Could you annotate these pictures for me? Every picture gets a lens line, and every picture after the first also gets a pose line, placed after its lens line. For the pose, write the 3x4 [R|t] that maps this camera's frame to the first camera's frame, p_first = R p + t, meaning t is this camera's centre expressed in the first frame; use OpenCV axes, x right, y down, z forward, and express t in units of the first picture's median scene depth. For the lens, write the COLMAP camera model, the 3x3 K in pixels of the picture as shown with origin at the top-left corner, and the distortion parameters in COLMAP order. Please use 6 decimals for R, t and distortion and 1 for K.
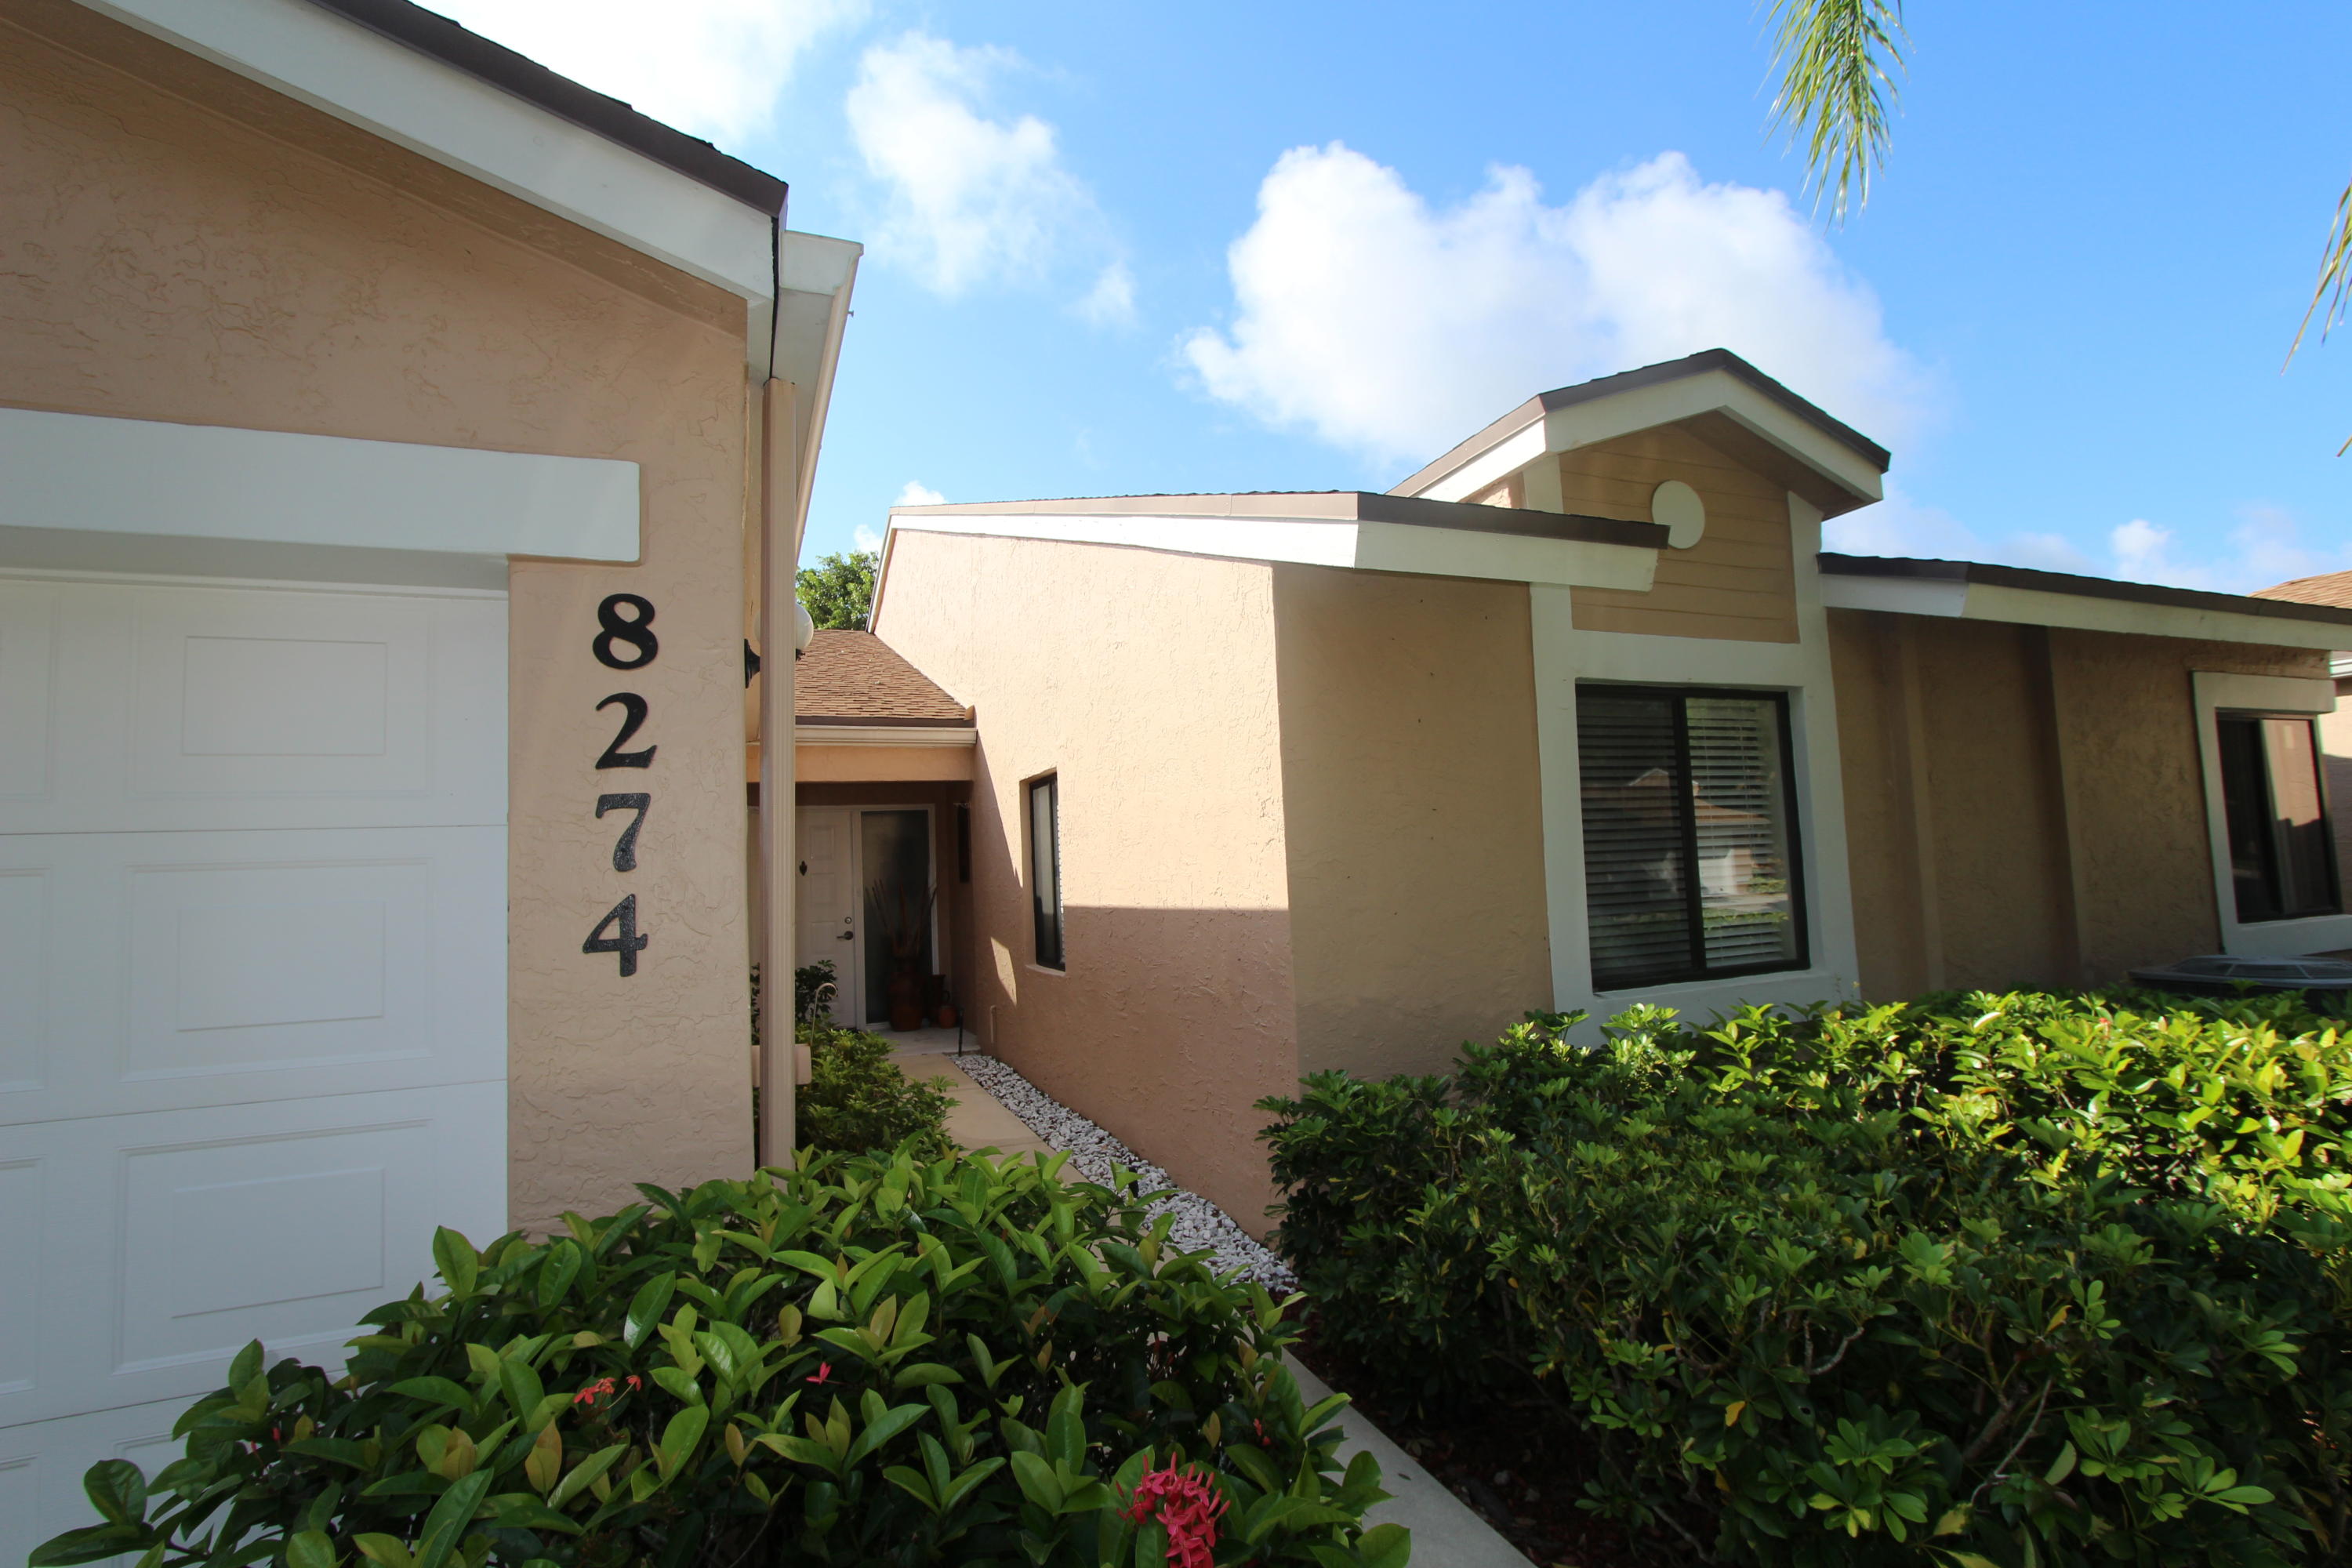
lens RADIAL K [[1095.5, 0, 1184.1], [0, 1095.5, 769.9], [0, 0, 1]] dist [-0.013796, 0.001084]
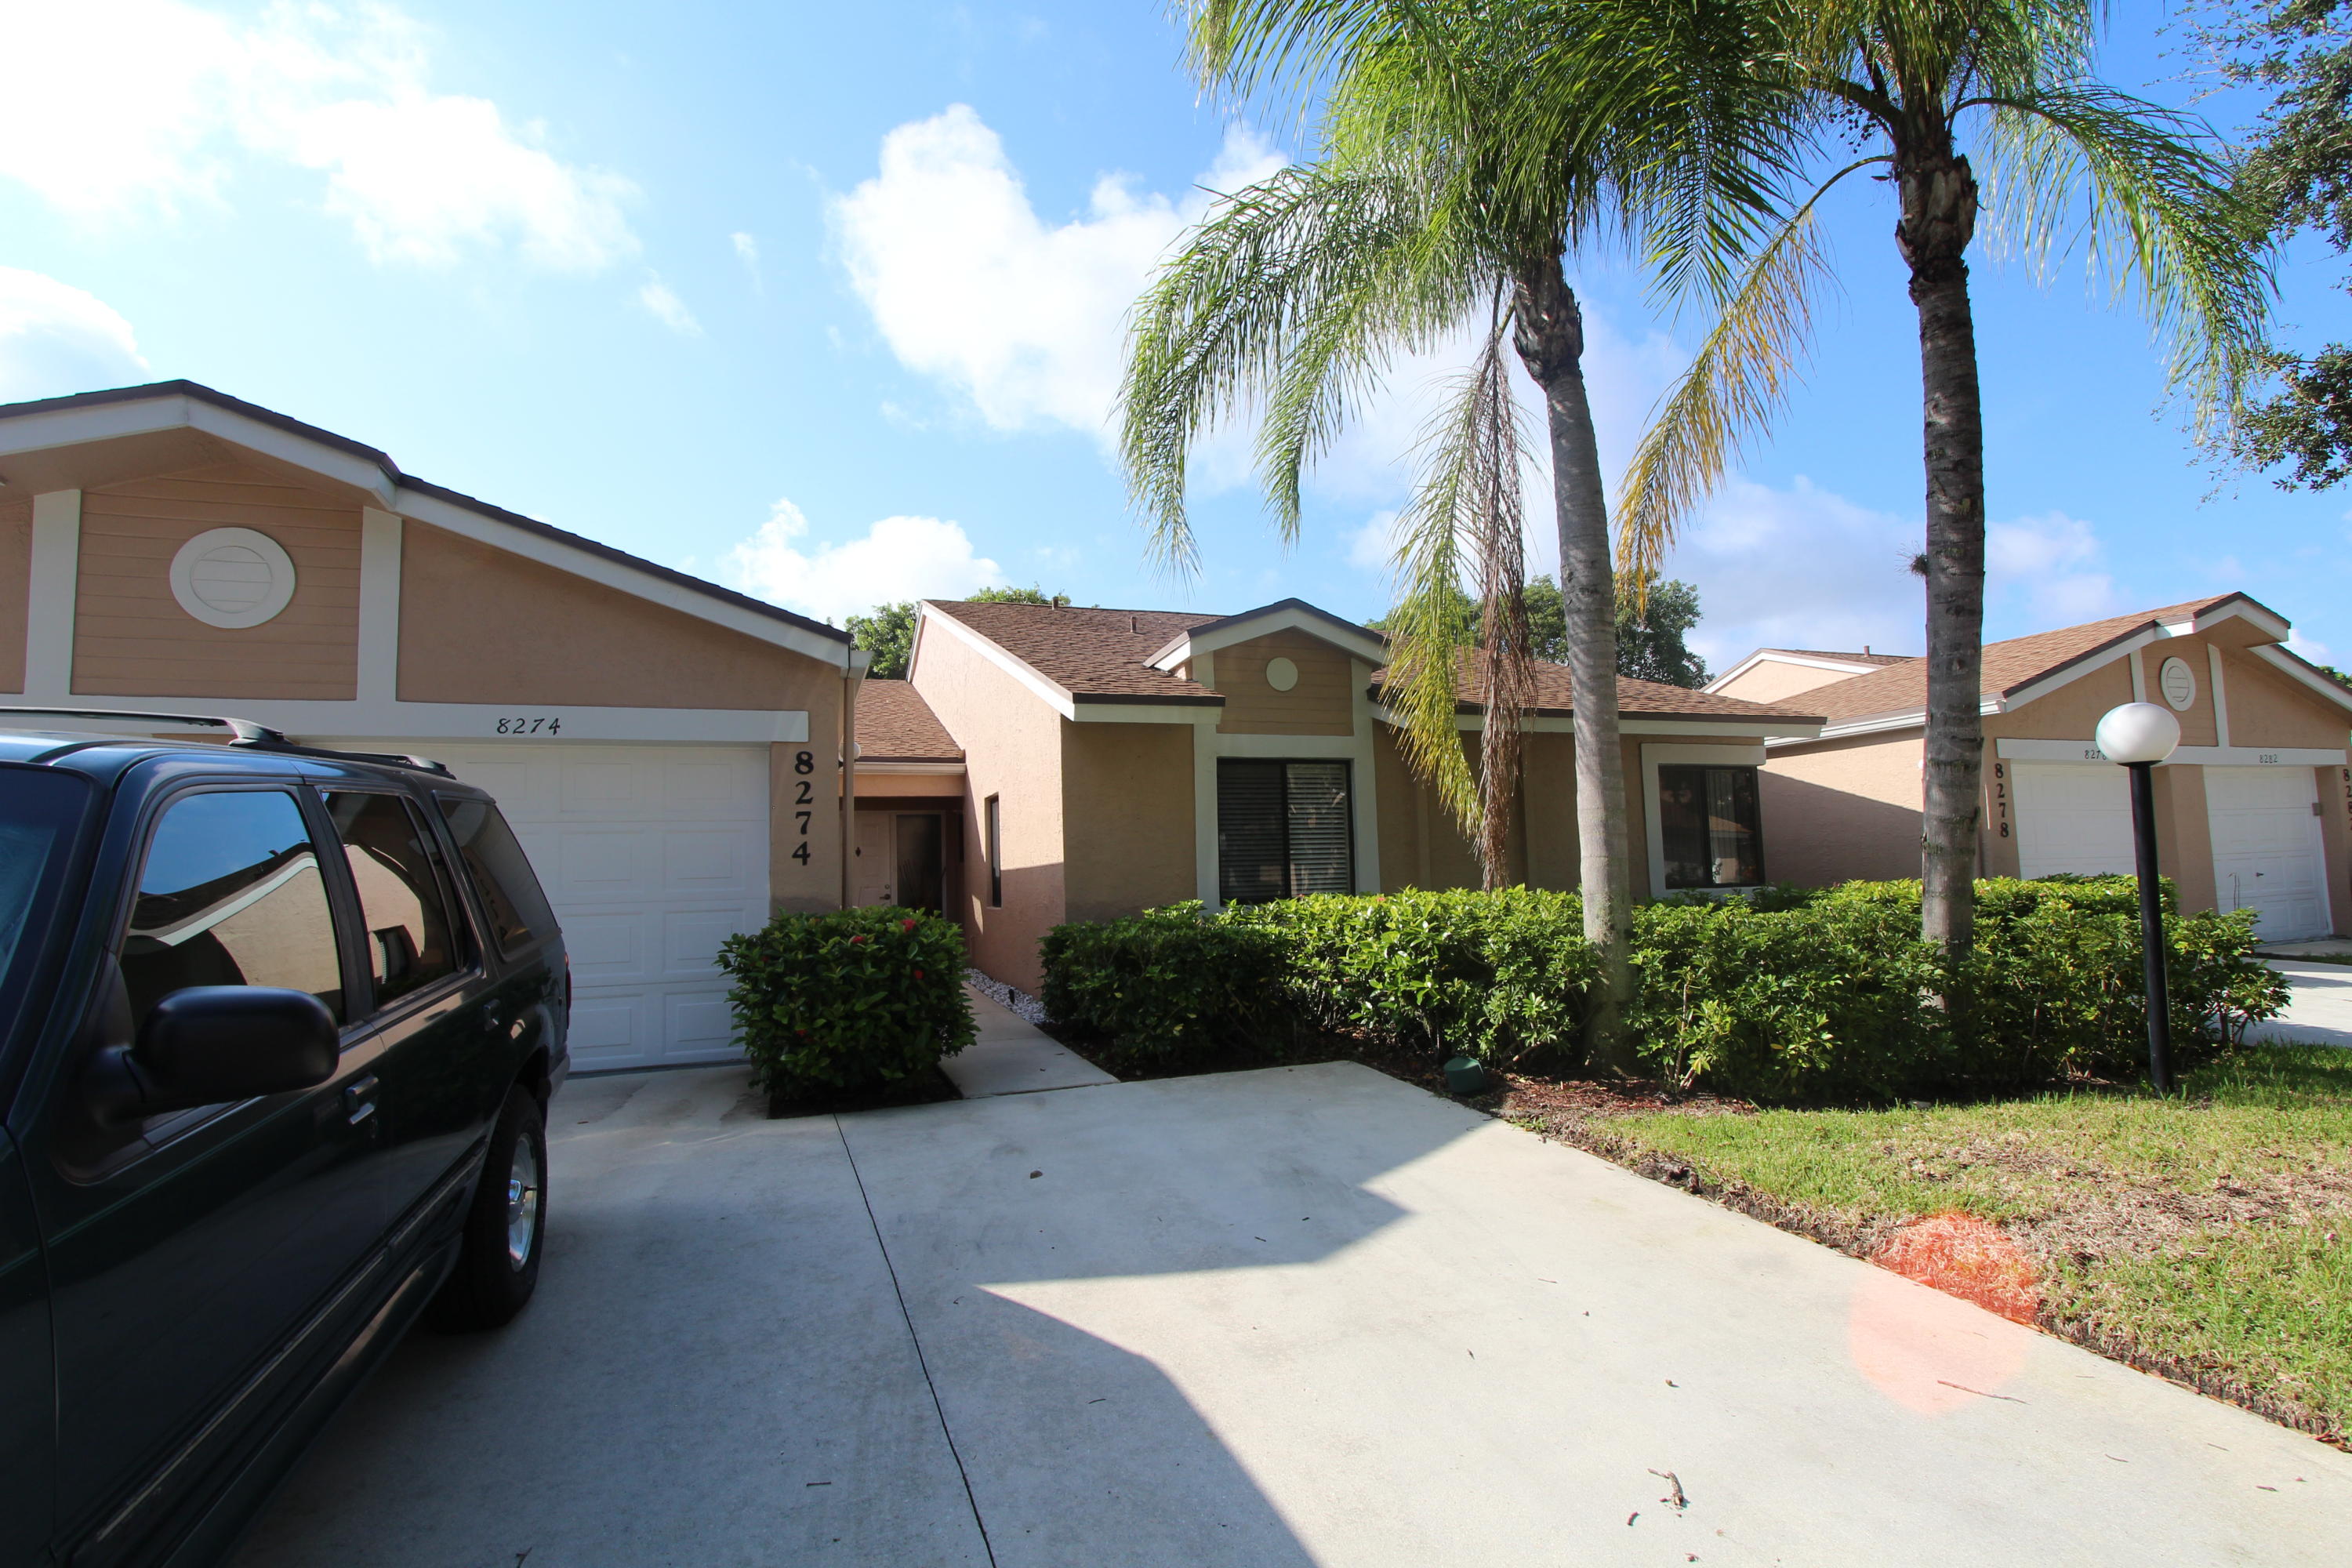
lens RADIAL K [[1095.5, 0, 1166.0], [0, 1095.5, 780.3], [0, 0, 1]] dist [-0.013796, 0.001084]
pose [[0.997948, 0.010396, -0.063184, 0.350581], [-0.010042, 0.999932, 0.005924, -0.045394], [0.063242, -0.005277, 0.997984, -0.988551]]
